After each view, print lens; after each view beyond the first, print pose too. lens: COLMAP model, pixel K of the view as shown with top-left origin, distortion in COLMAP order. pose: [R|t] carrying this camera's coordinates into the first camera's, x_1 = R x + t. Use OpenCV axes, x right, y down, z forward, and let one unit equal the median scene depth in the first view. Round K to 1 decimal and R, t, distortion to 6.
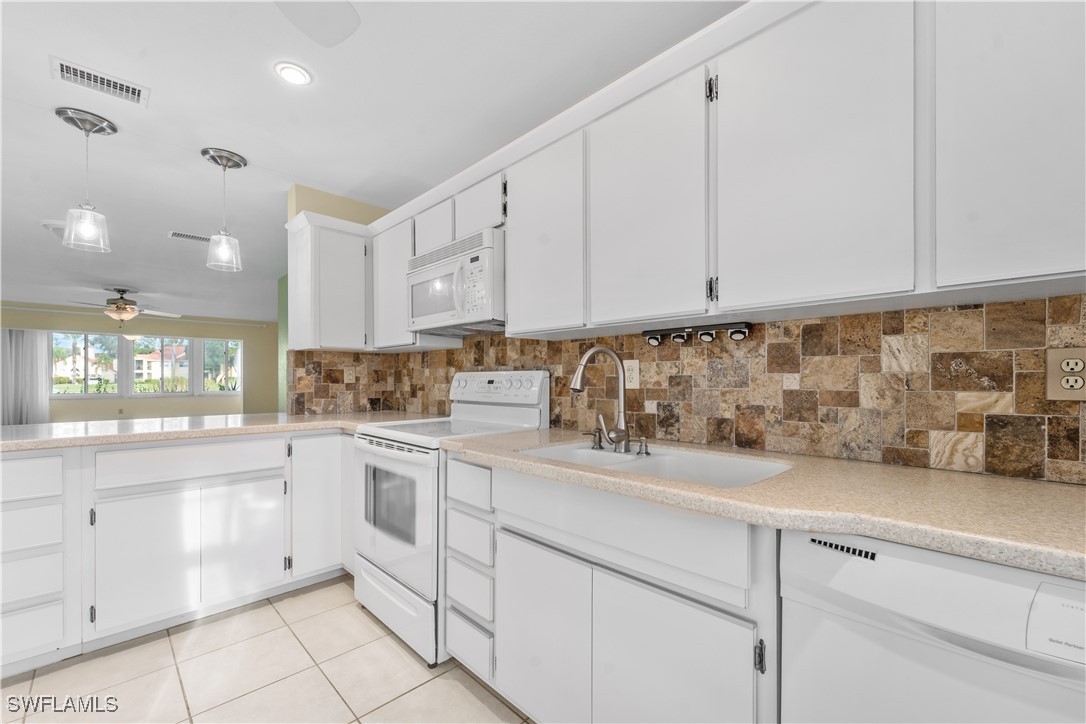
lens RADIAL K [[440.6, 0, 540.2], [0, 440.6, 382.4], [0, 0, 1]] dist [0.004379, -0.003118]
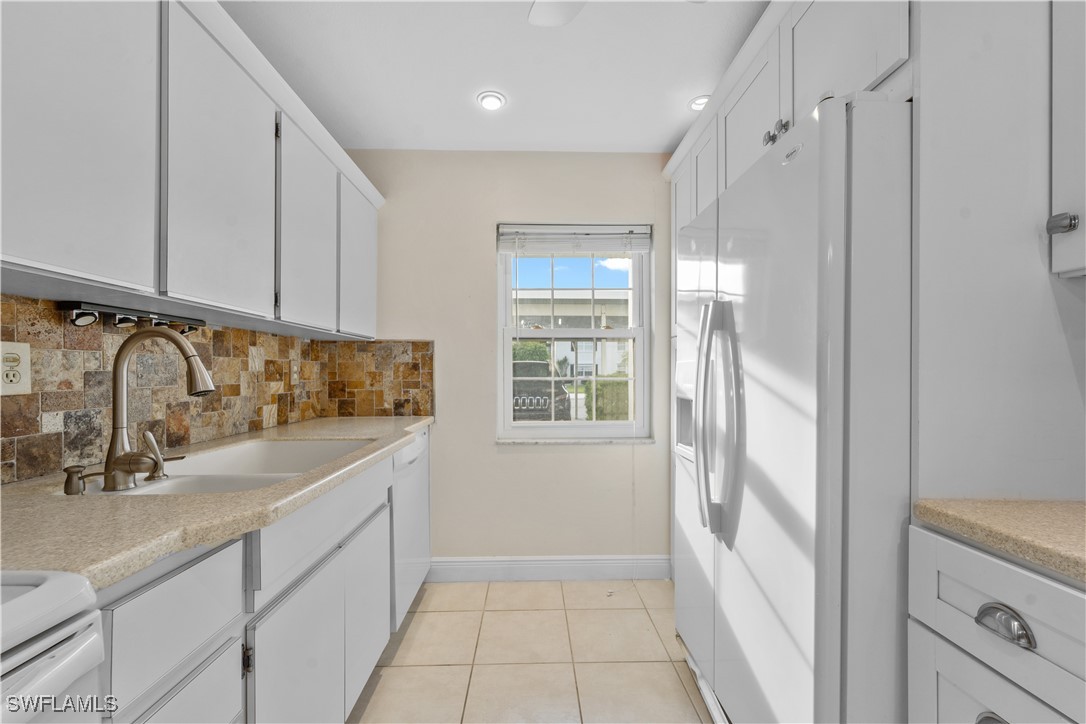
lens RADIAL K [[440.6, 0, 546.4], [0, 440.6, 372.3], [0, 0, 1]] dist [0.004379, -0.003118]
pose [[-0.730241, 0.001311, 0.683189, -0.598551], [0.006684, 0.999964, 0.005226, -0.011362], [-0.683157, 0.008383, -0.730223, 0.871939]]
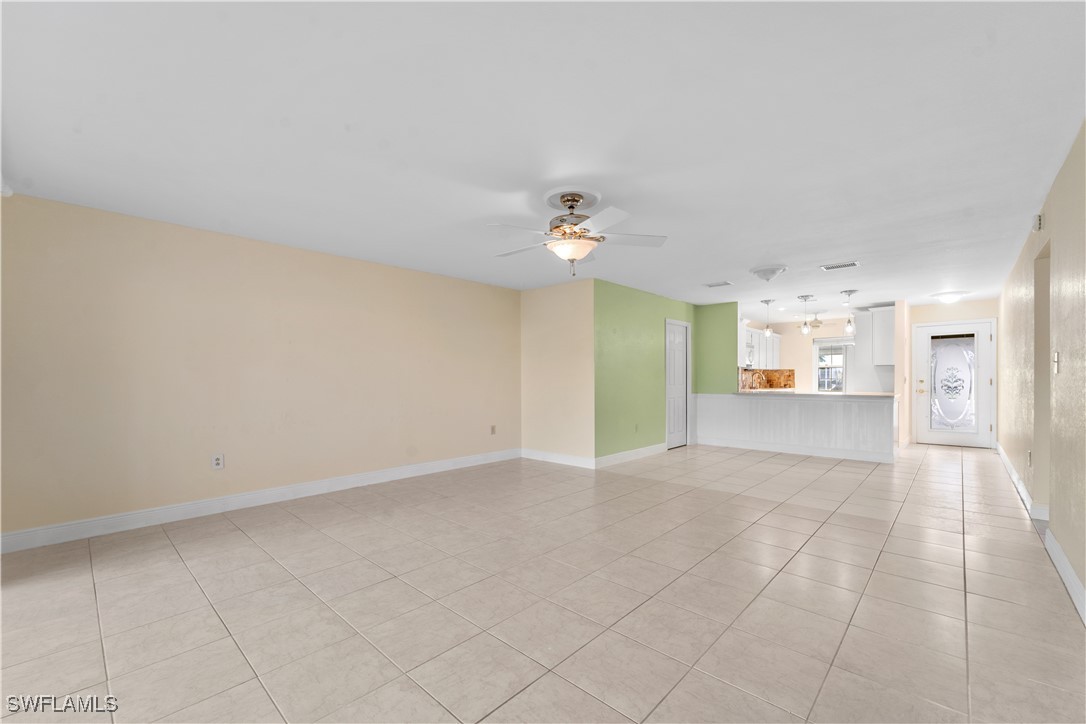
lens RADIAL K [[440.6, 0, 531.7], [0, 440.6, 382.3], [0, 0, 1]] dist [0.004379, -0.003118]
pose [[-0.009823, -0.007655, 0.999922, -4.480538], [0.014534, 0.999864, 0.007798, -0.030619], [-0.999846, 0.014610, -0.009711, 3.208841]]
